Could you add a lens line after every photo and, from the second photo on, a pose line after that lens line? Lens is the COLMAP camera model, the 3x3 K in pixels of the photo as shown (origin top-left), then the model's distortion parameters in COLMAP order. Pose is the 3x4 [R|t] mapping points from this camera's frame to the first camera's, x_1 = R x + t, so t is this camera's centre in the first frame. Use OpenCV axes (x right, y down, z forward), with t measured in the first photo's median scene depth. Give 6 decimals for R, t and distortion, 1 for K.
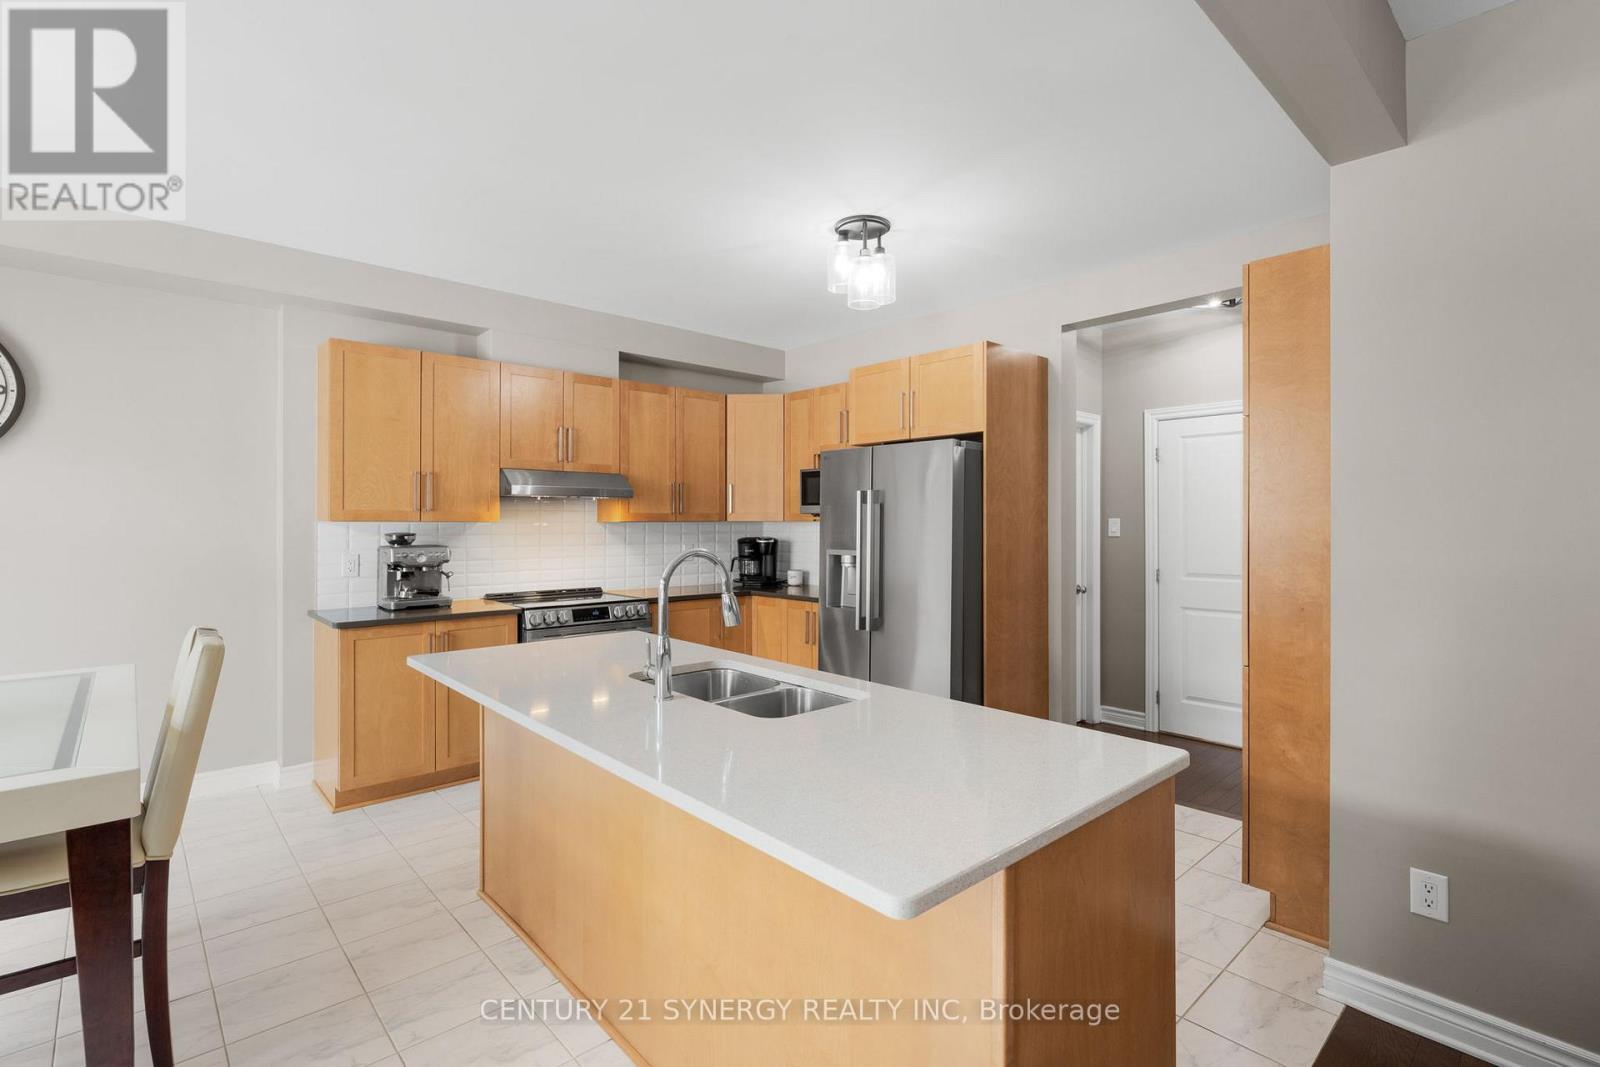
lens RADIAL K [[725.2, 0, 800.9], [0, 725.2, 522.2], [0, 0, 1]] dist [0.002008, -0.000270]
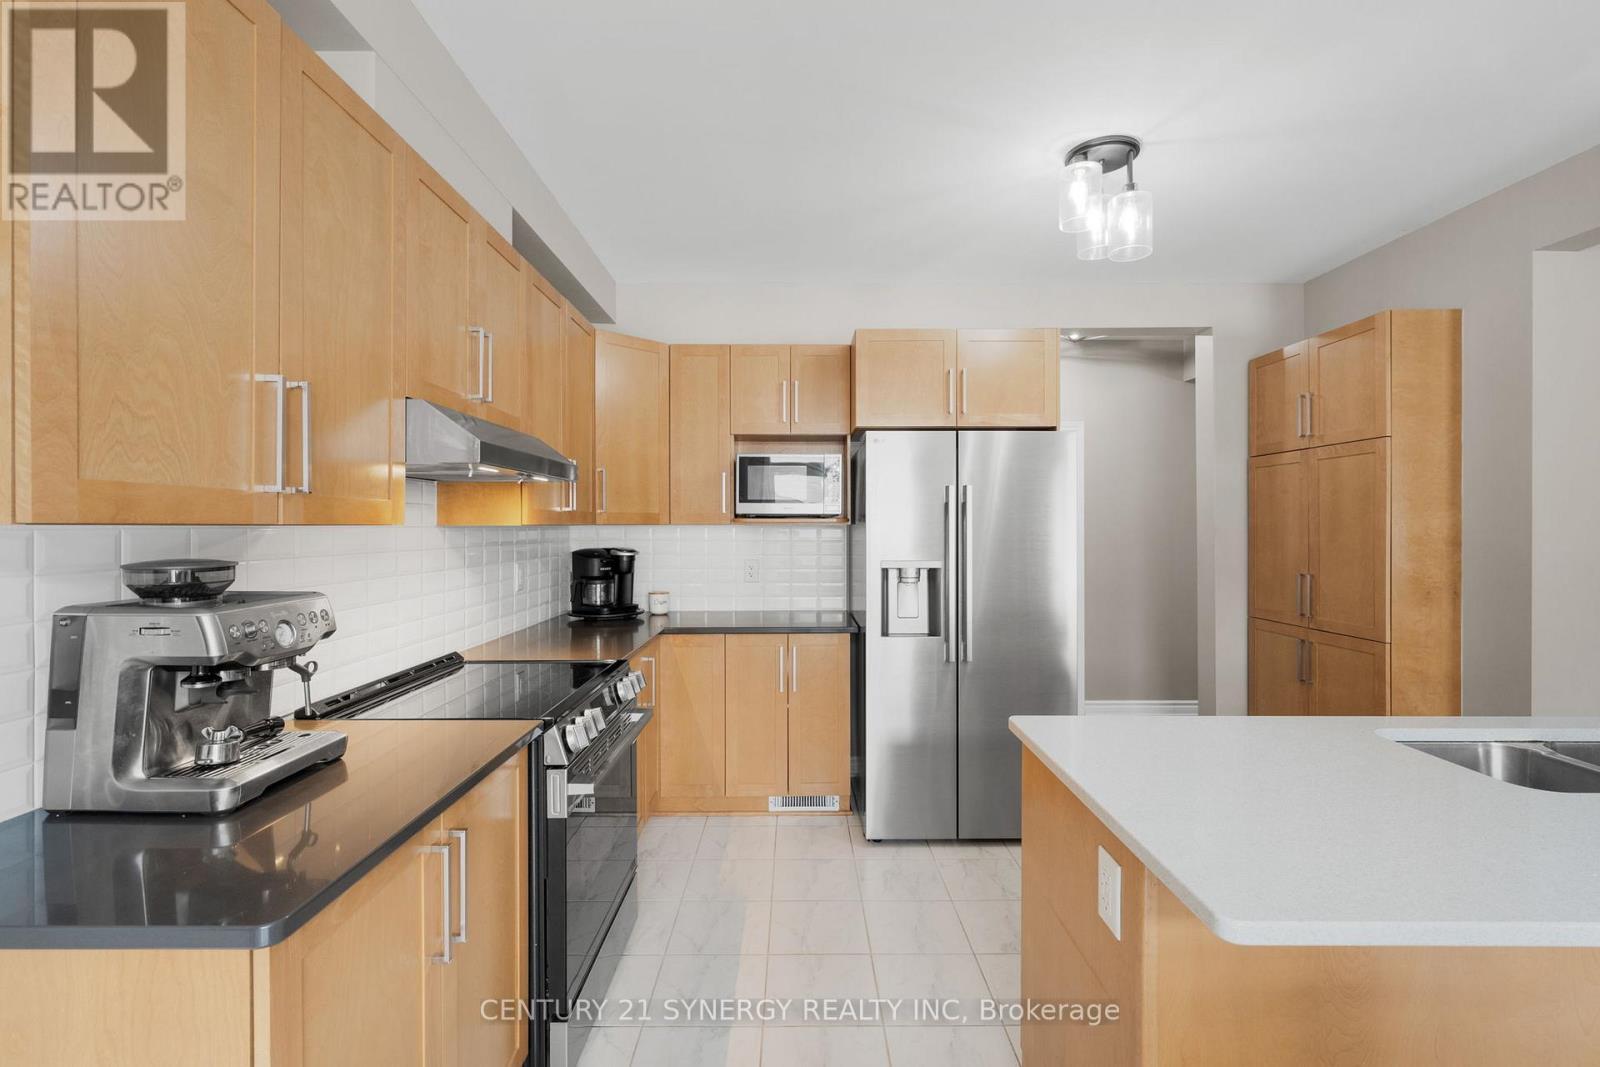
lens RADIAL K [[687.7, 0, 794.4], [0, 687.7, 527.4], [0, 0, 1]] dist [0.001968, 0.000005]
pose [[0.686824, -0.002120, 0.726820, -0.303136], [0.001870, 0.999998, 0.001150, 0.000601], [-0.726821, 0.000569, 0.686827, 0.315418]]
